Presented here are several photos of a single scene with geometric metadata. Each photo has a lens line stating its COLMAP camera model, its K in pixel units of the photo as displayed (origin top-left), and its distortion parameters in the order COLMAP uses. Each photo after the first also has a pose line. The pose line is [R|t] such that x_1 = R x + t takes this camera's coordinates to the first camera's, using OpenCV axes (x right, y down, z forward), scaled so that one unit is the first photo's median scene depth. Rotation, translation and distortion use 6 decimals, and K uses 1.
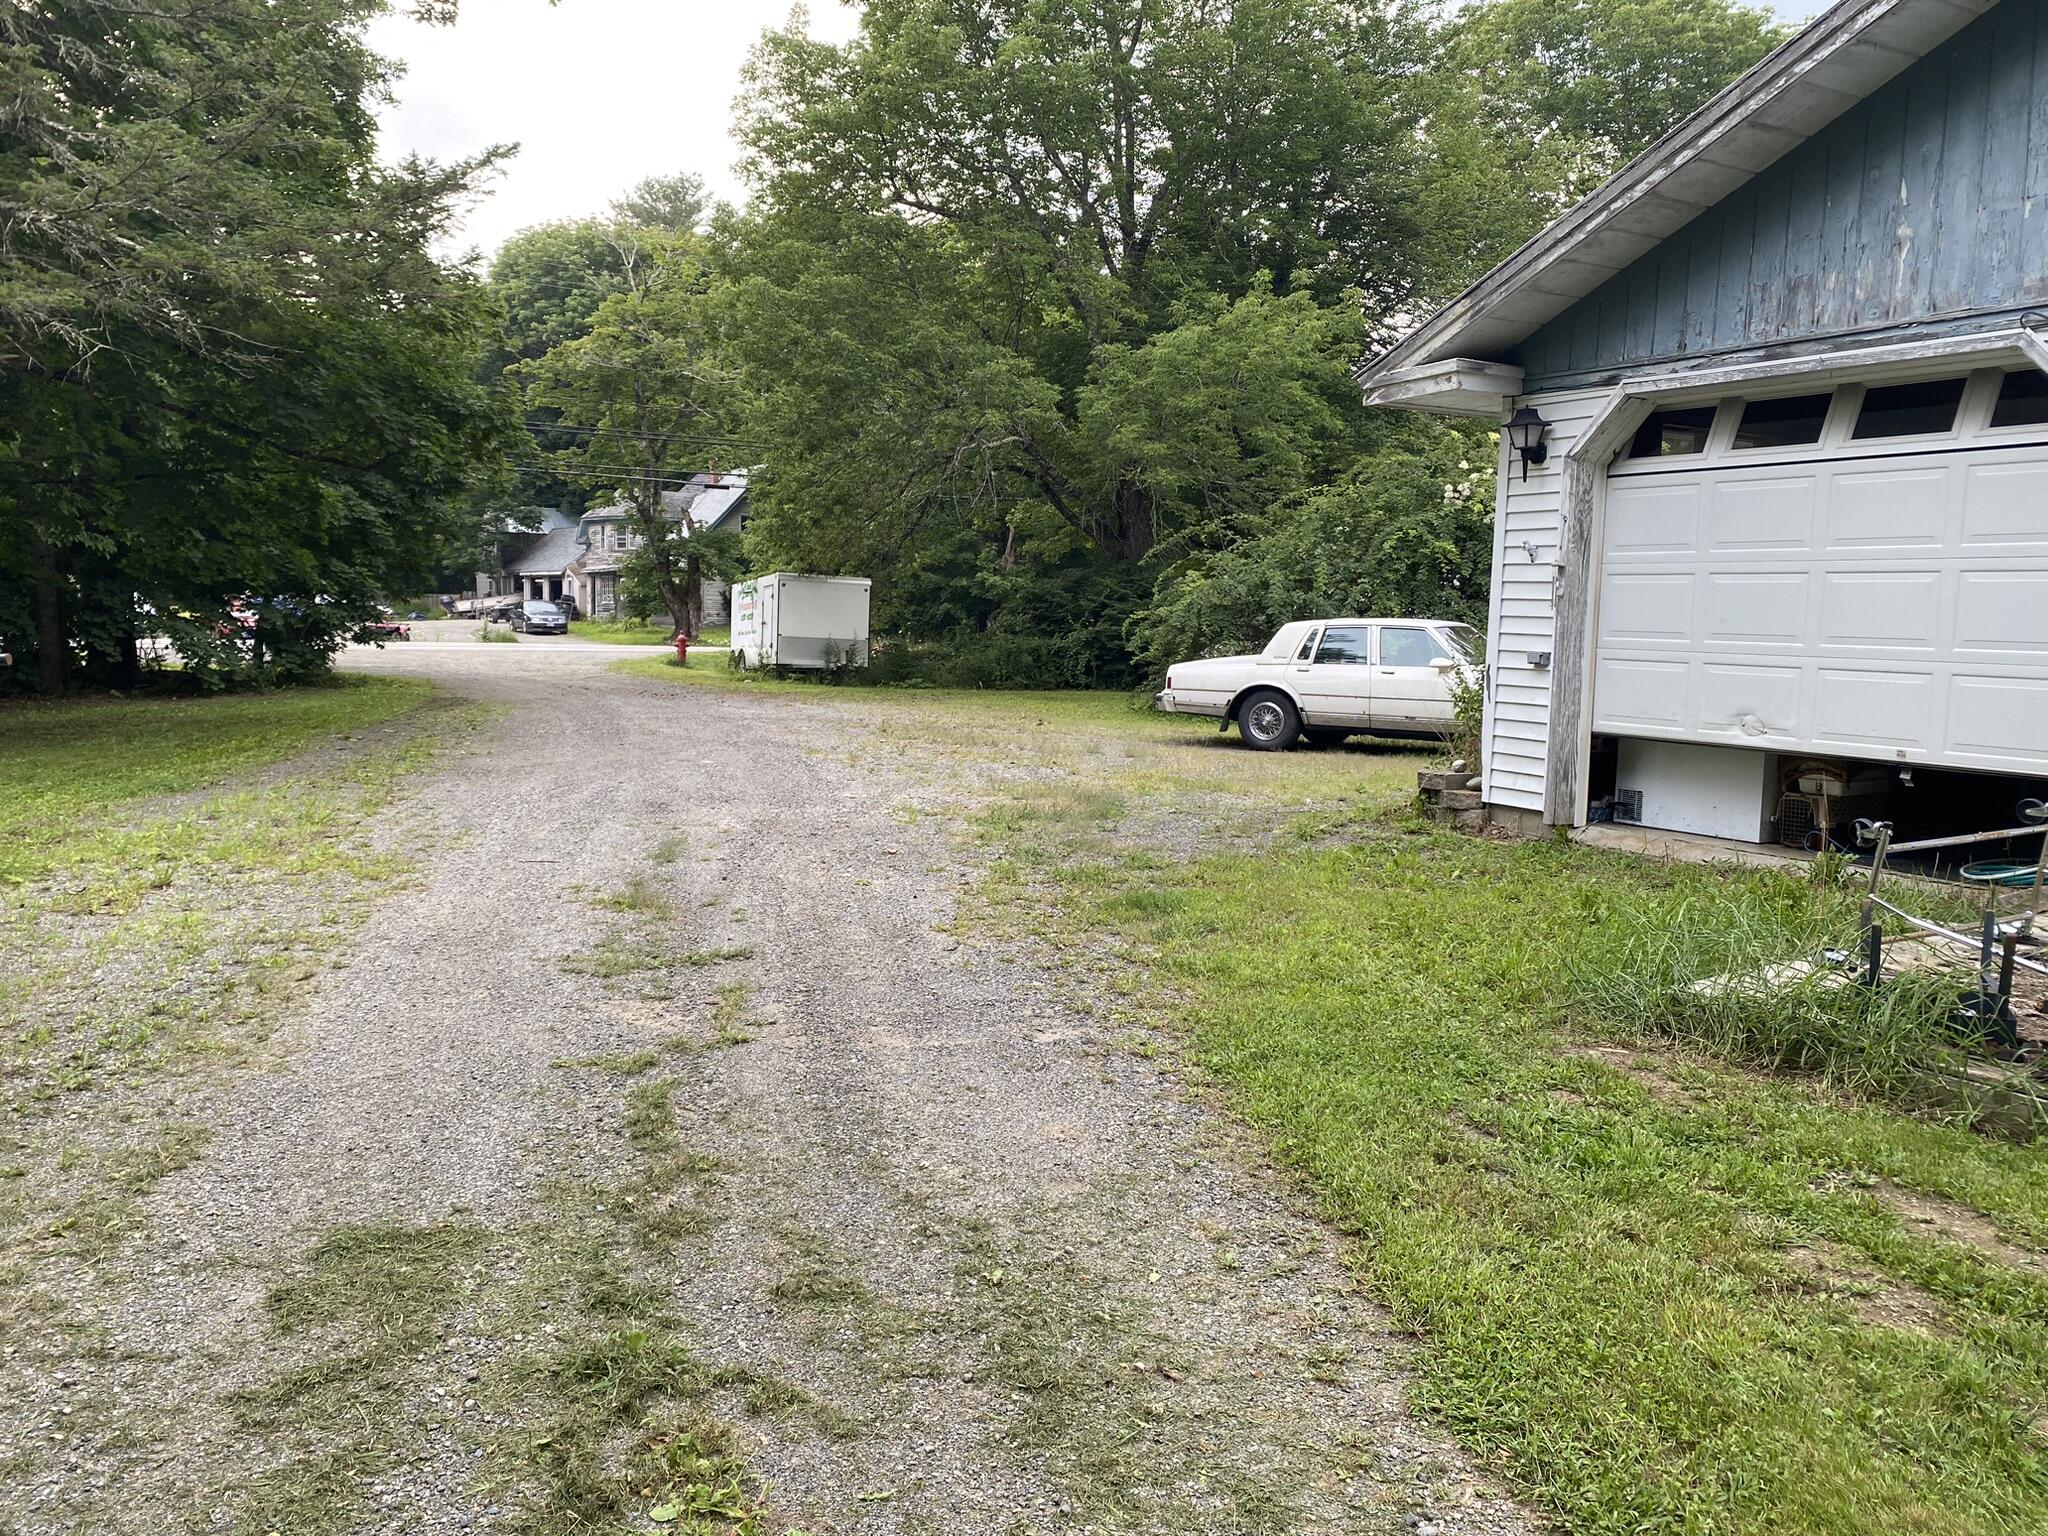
lens RADIAL K [[1535.8, 0, 1029.2], [0, 1535.8, 726.2], [0, 0, 1]] dist [0.115661, -0.216226]
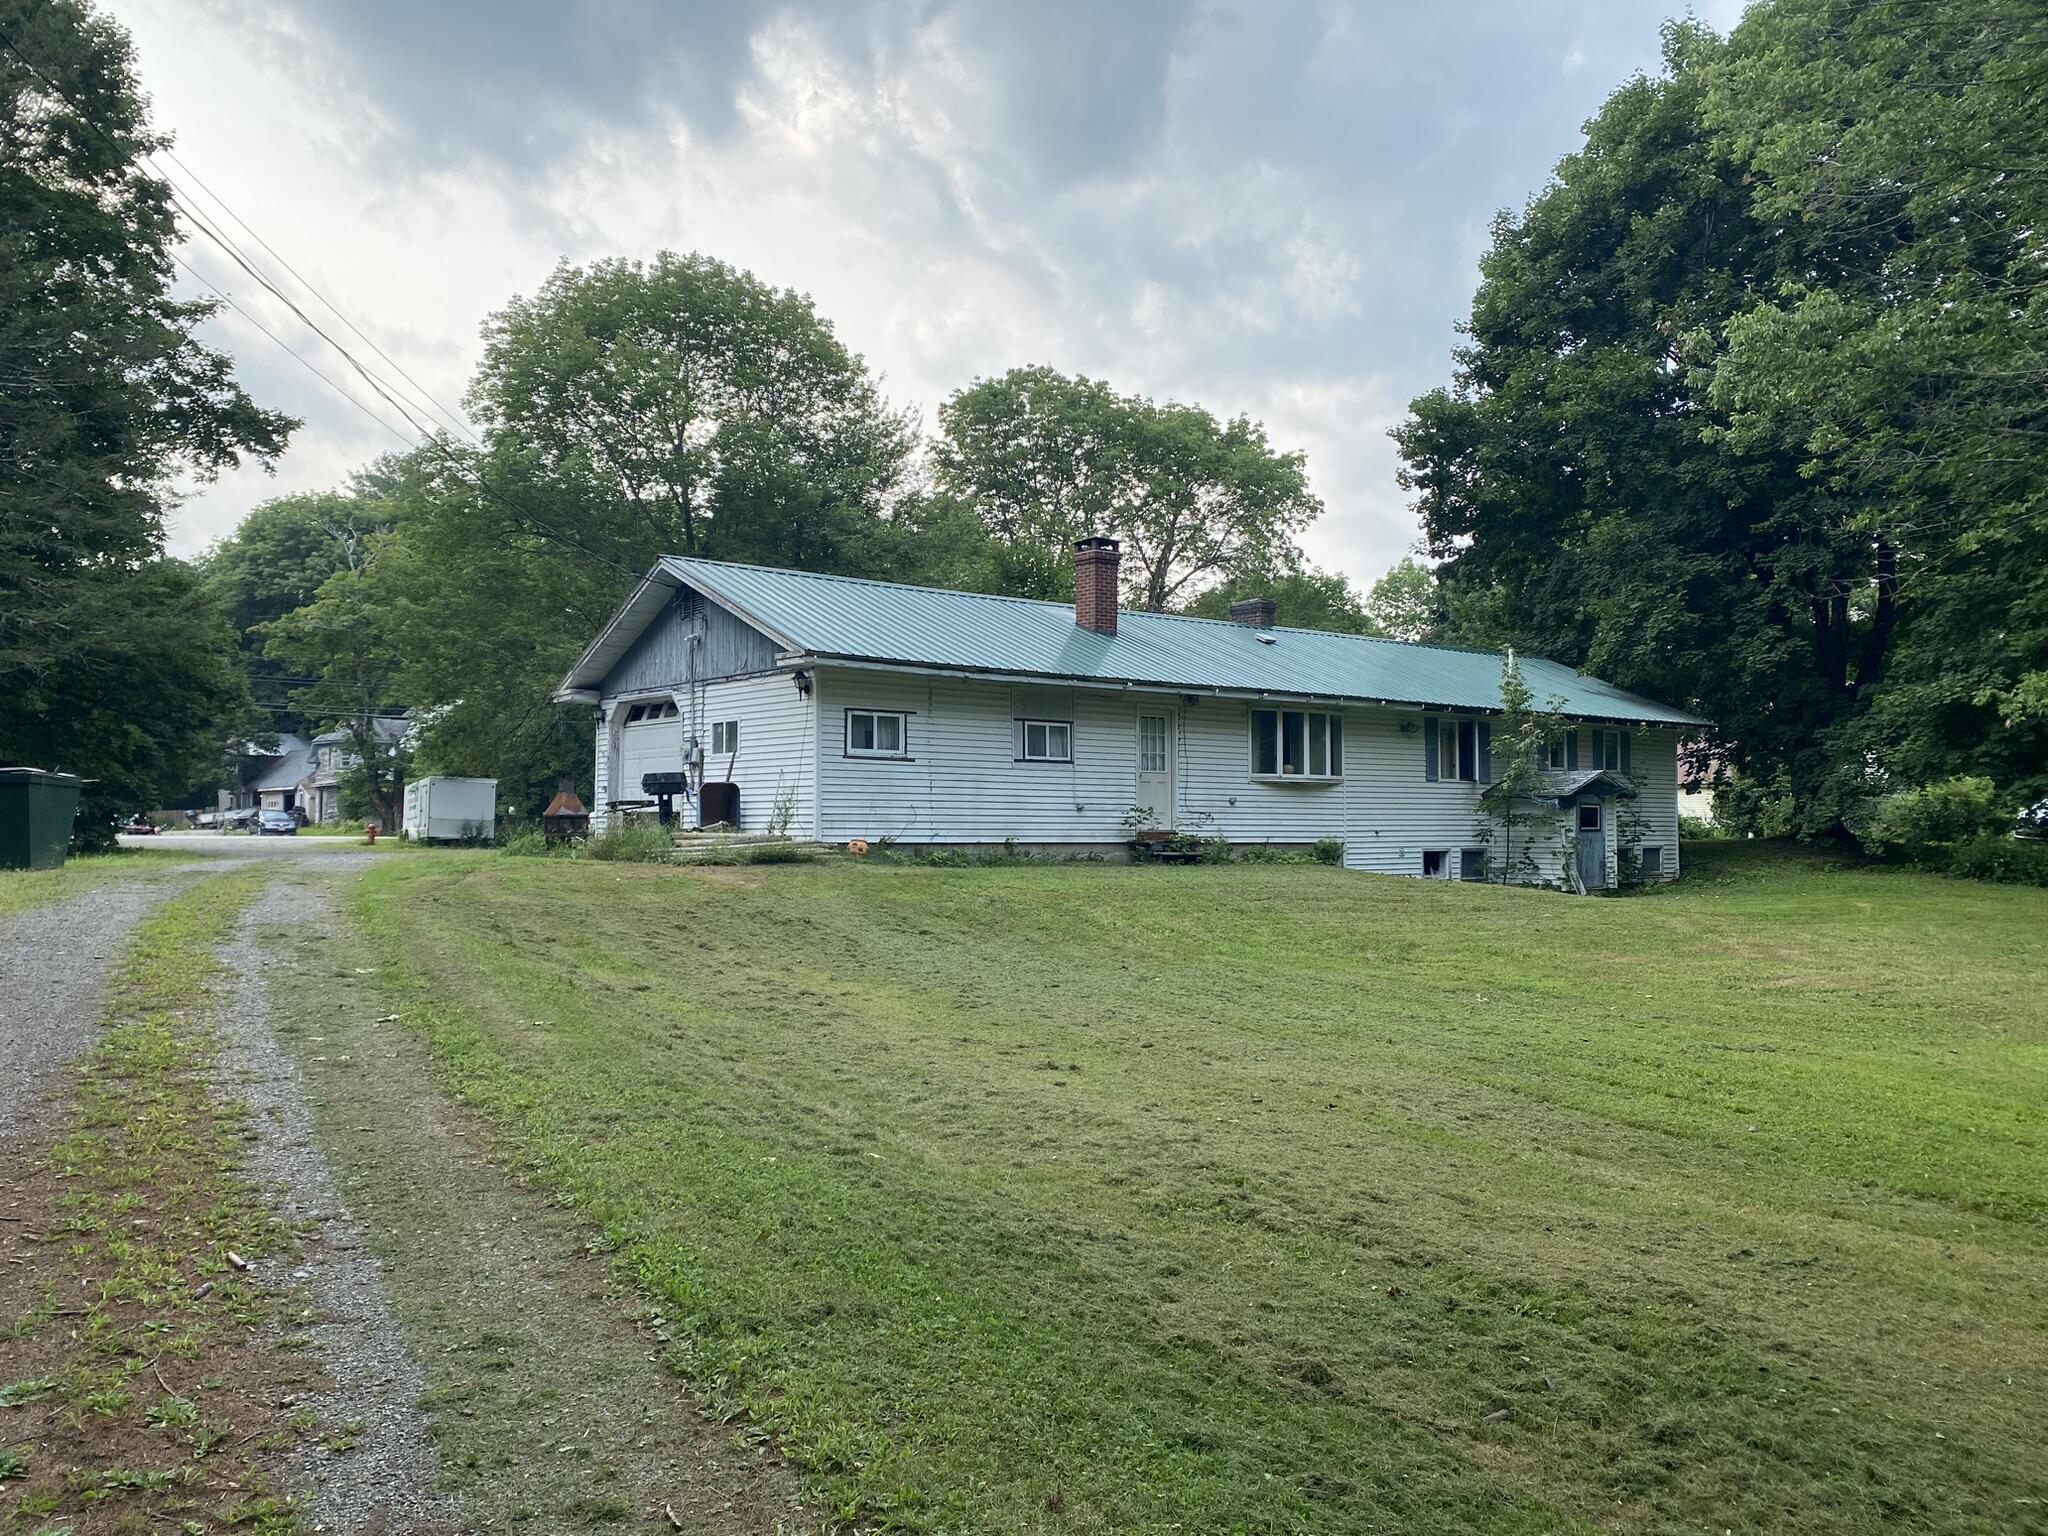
lens RADIAL K [[1571.7, 0, 1041.0], [0, 1571.7, 771.7], [0, 0, 1]] dist [0.034439, -0.036181]
pose [[0.990208, -0.013563, 0.138938, 0.234087], [0.028702, 0.993786, -0.107546, 0.086259], [-0.136616, 0.110481, 0.984444, -0.659364]]
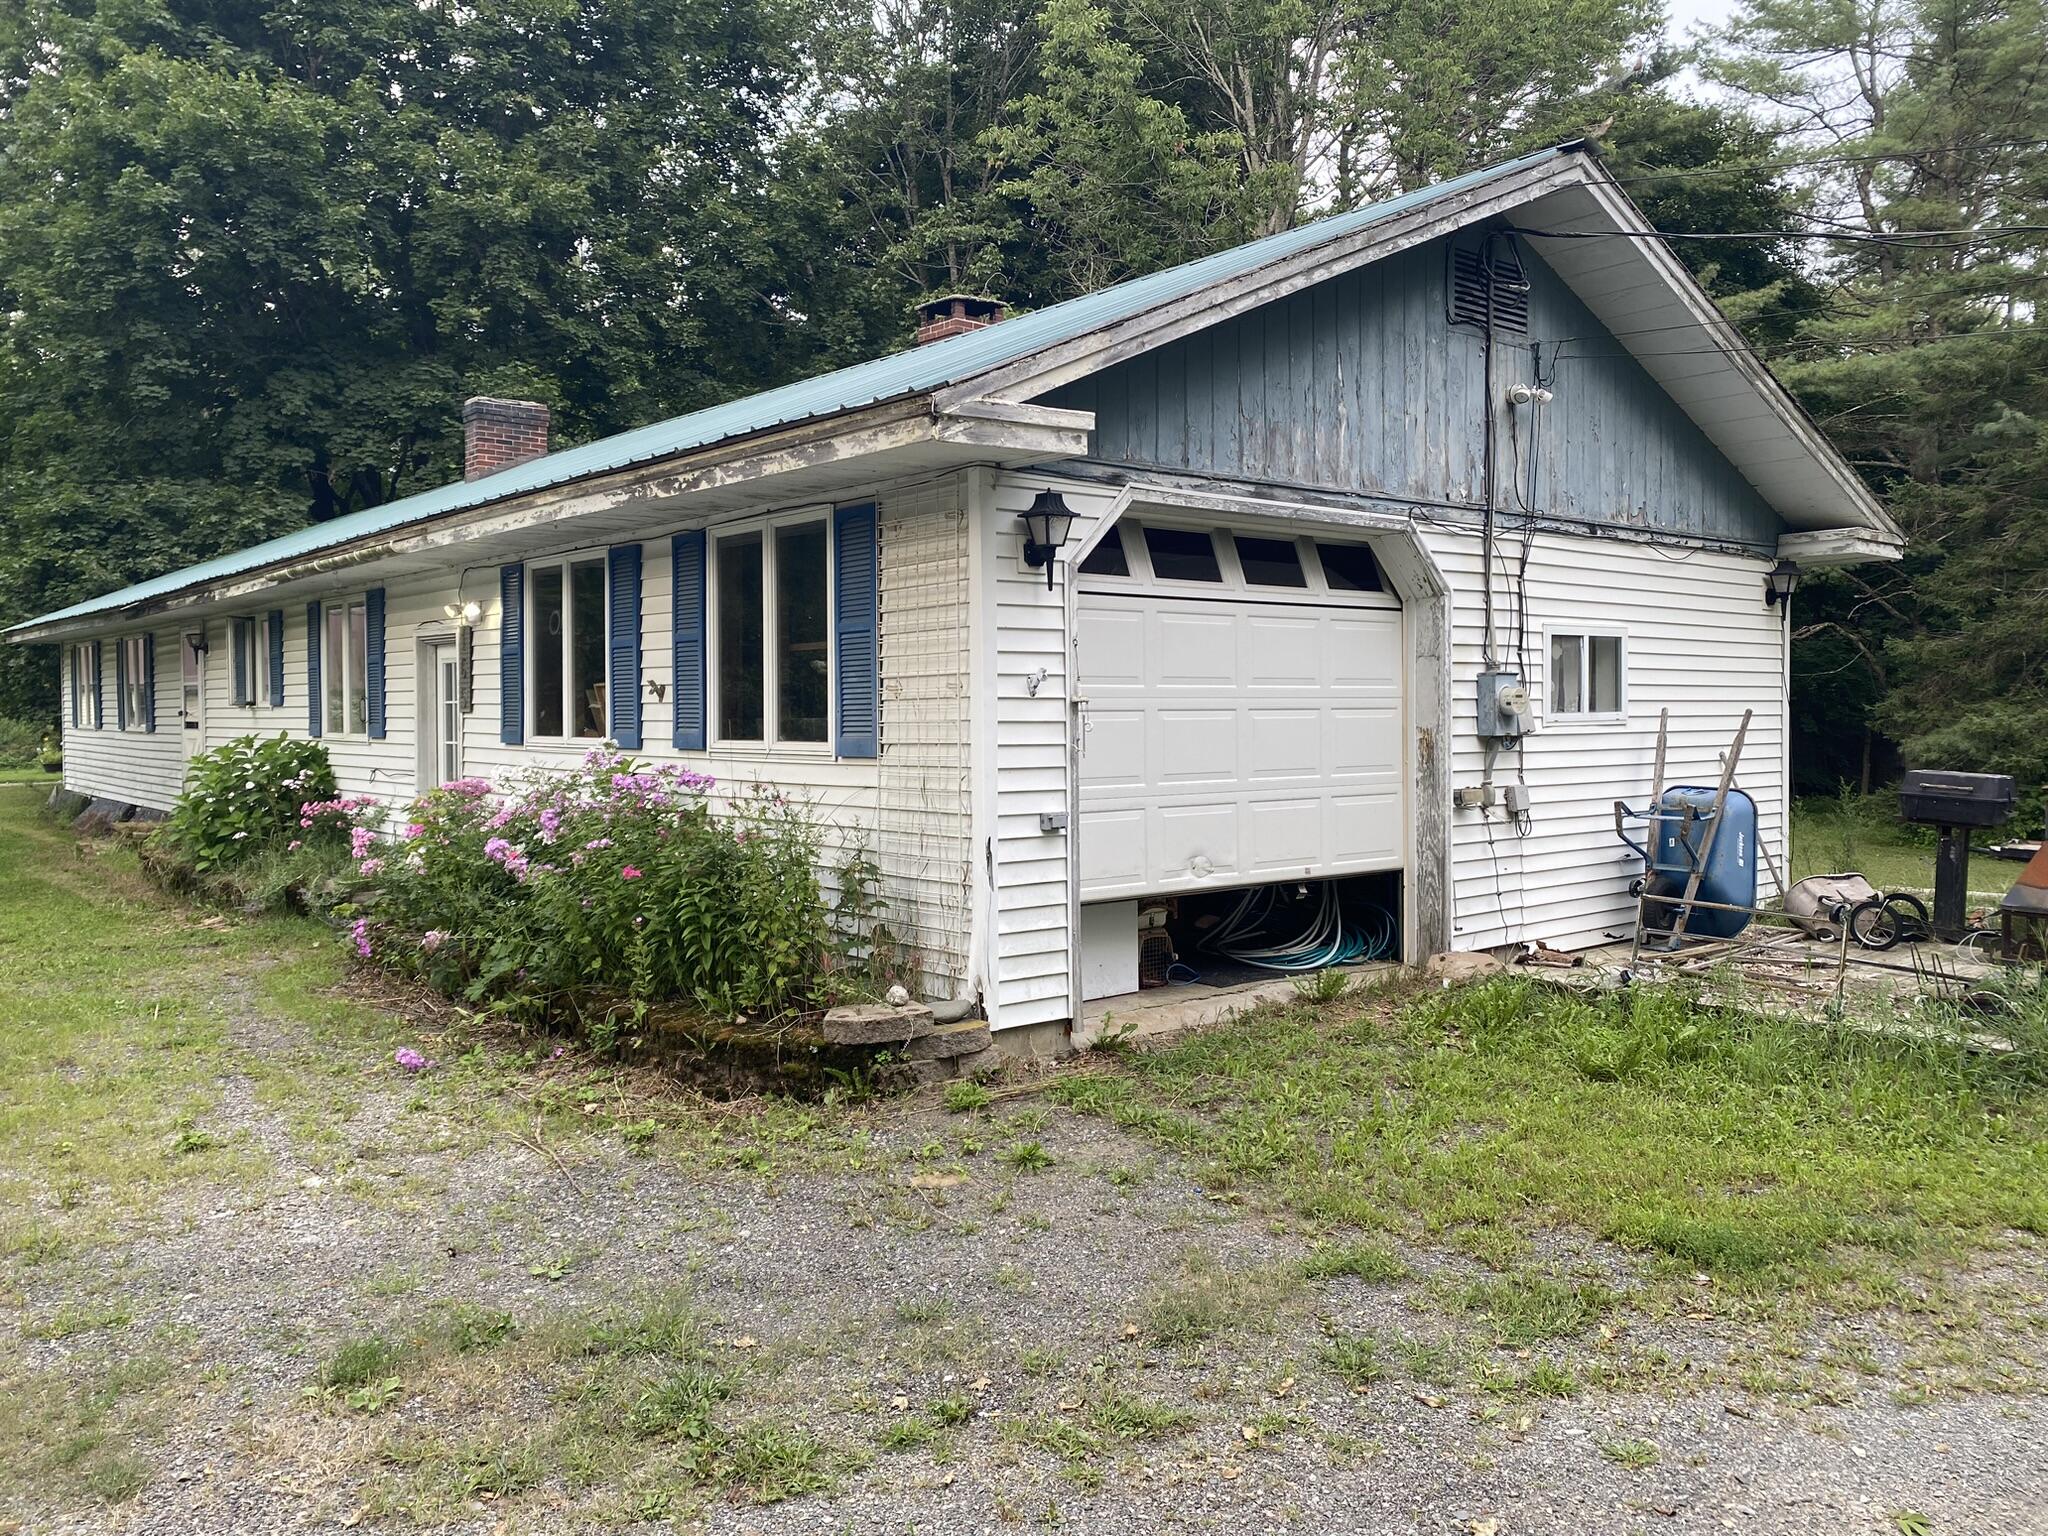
lens RADIAL K [[1537.7, 0, 1024.0], [0, 1537.7, 768.0], [0, 0, 1]] dist [0.042498, -0.039037]
pose [[-0.142827, -0.064295, 0.987657, -0.132807], [0.074283, 0.994377, 0.075475, -0.041042], [-0.986956, 0.084146, -0.137248, 0.356756]]
